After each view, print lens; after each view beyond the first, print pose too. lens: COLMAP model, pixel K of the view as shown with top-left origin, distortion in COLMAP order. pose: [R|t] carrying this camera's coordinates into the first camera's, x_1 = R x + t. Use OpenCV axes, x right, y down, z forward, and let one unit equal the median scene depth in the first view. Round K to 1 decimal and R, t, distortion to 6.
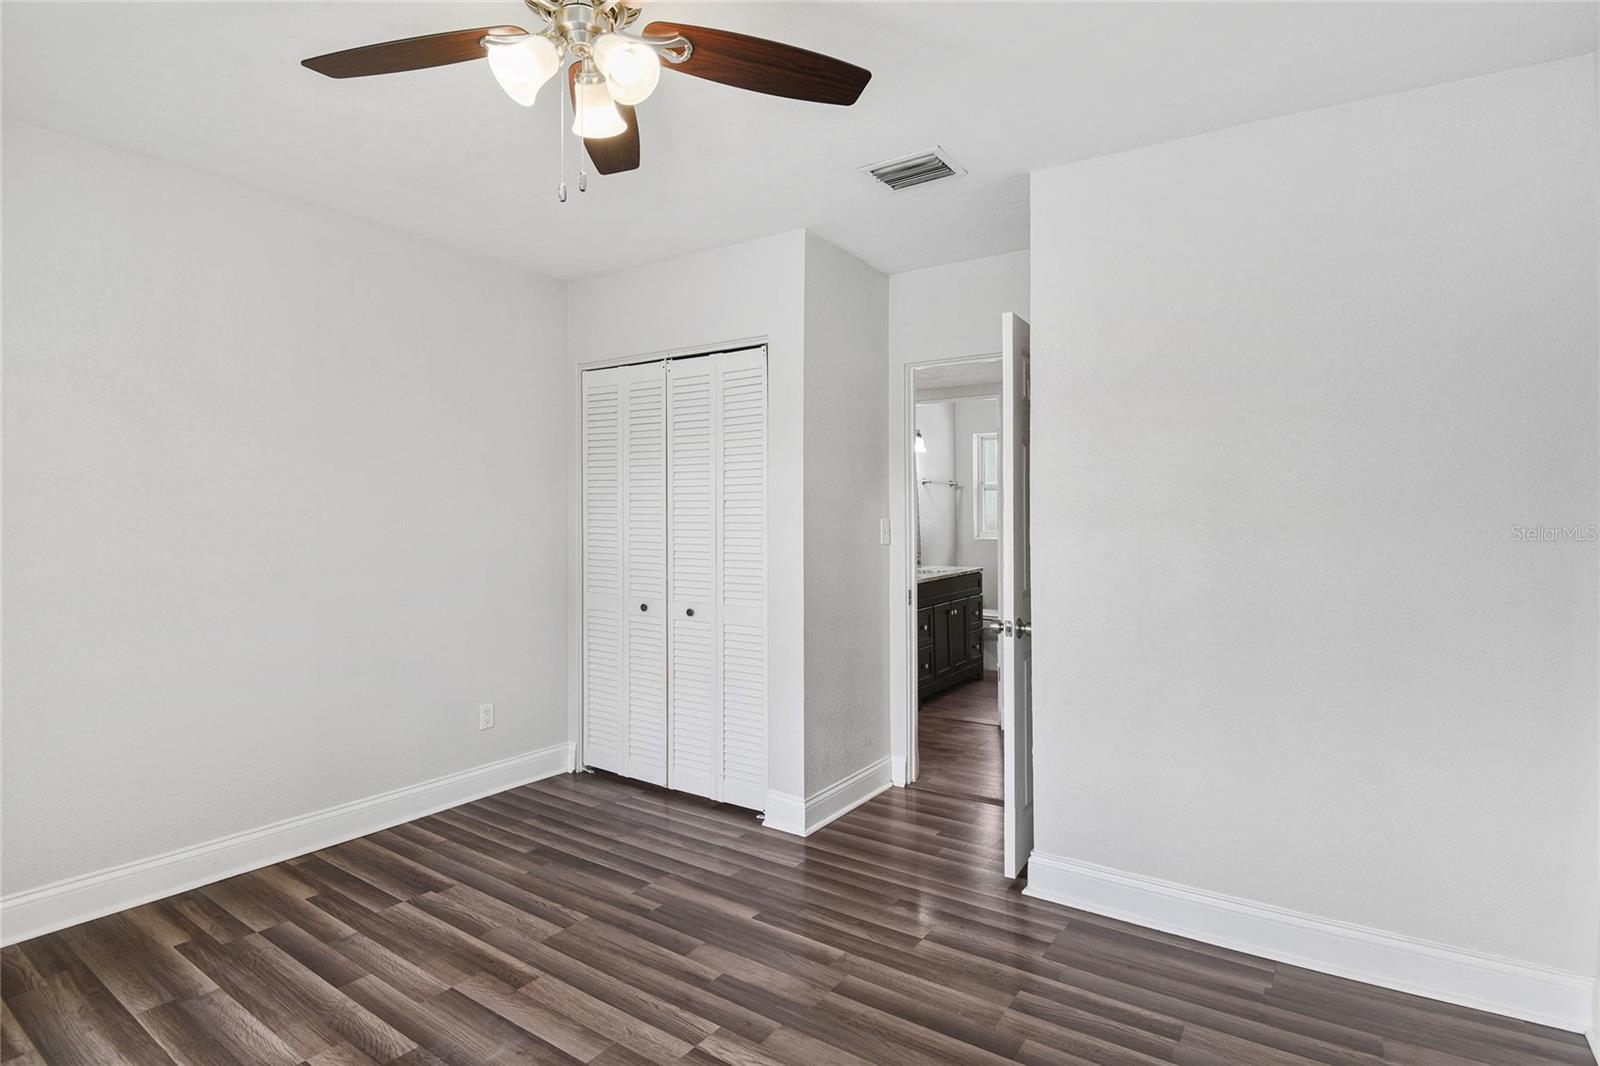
lens RADIAL K [[790.6, 0, 837.3], [0, 790.6, 514.1], [0, 0, 1]] dist [-0.005920, -0.001371]
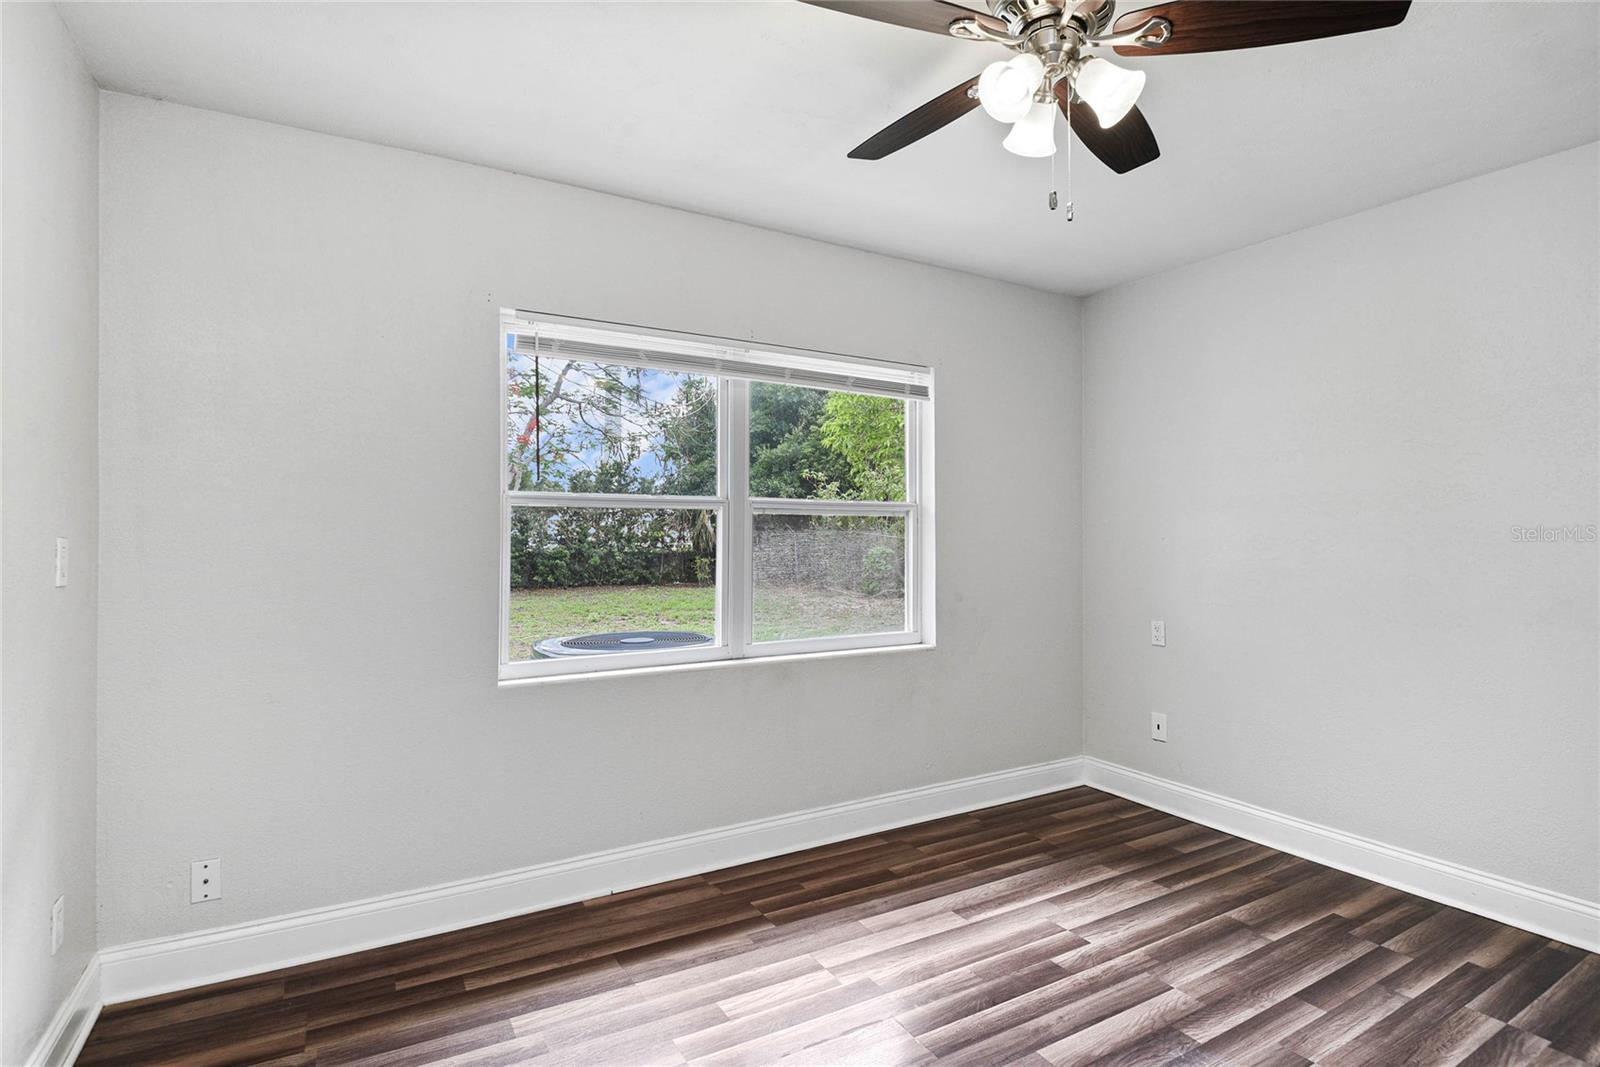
lens RADIAL K [[790.6, 0, 802.2], [0, 790.6, 540.3], [0, 0, 1]] dist [-0.005920, -0.001371]
pose [[-0.436298, -0.005786, -0.899784, 0.510979], [0.005929, 0.999939, -0.009305, 0.016319], [0.899783, -0.009395, -0.436237, 0.796455]]
